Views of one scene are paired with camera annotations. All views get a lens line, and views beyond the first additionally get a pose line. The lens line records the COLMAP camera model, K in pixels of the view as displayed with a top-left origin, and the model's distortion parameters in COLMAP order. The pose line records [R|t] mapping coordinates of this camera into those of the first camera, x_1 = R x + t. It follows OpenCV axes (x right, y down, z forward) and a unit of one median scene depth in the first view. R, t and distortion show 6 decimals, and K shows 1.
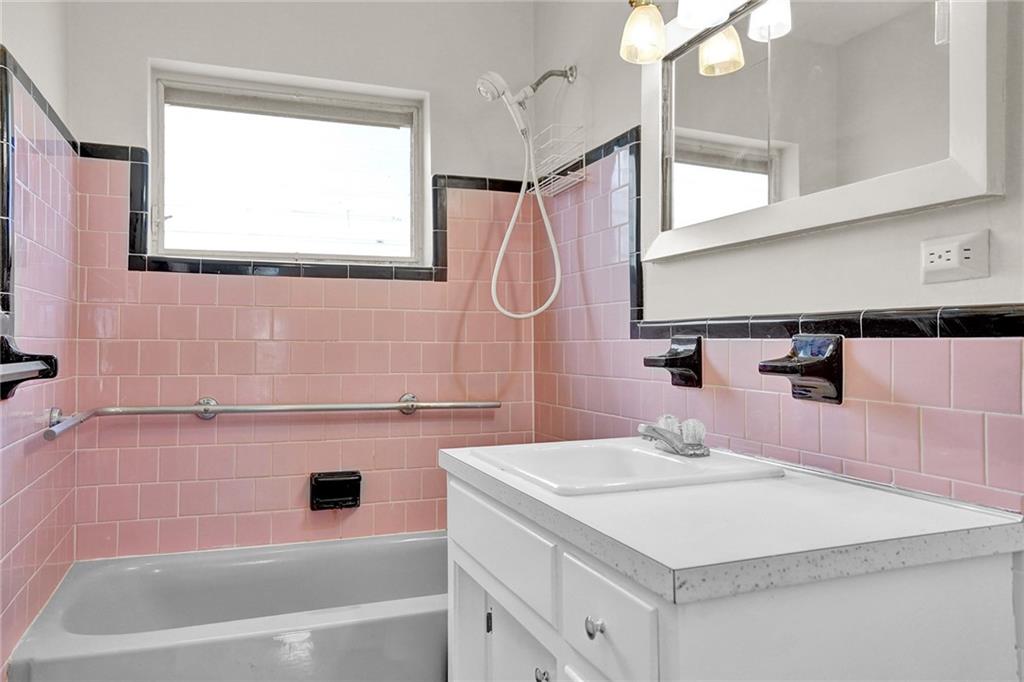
lens RADIAL K [[731.0, 0, 517.8], [0, 731.0, 331.3], [0, 0, 1]] dist [0.004735, 0.019062]
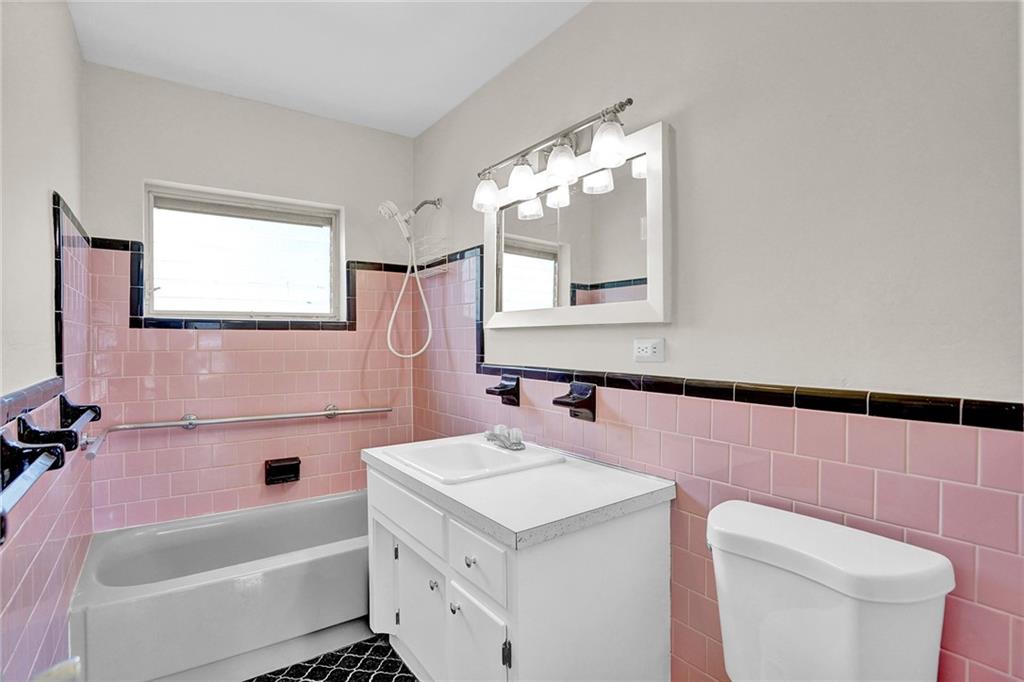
lens RADIAL K [[487.1, 0, 511.6], [0, 487.1, 345.7], [0, 0, 1]] dist [-0.046525, 0.012582]
pose [[0.966951, -0.000695, 0.254961, -0.054779], [-0.006544, 0.999599, 0.027545, -0.089757], [-0.254878, -0.028303, 0.966559, -0.095182]]
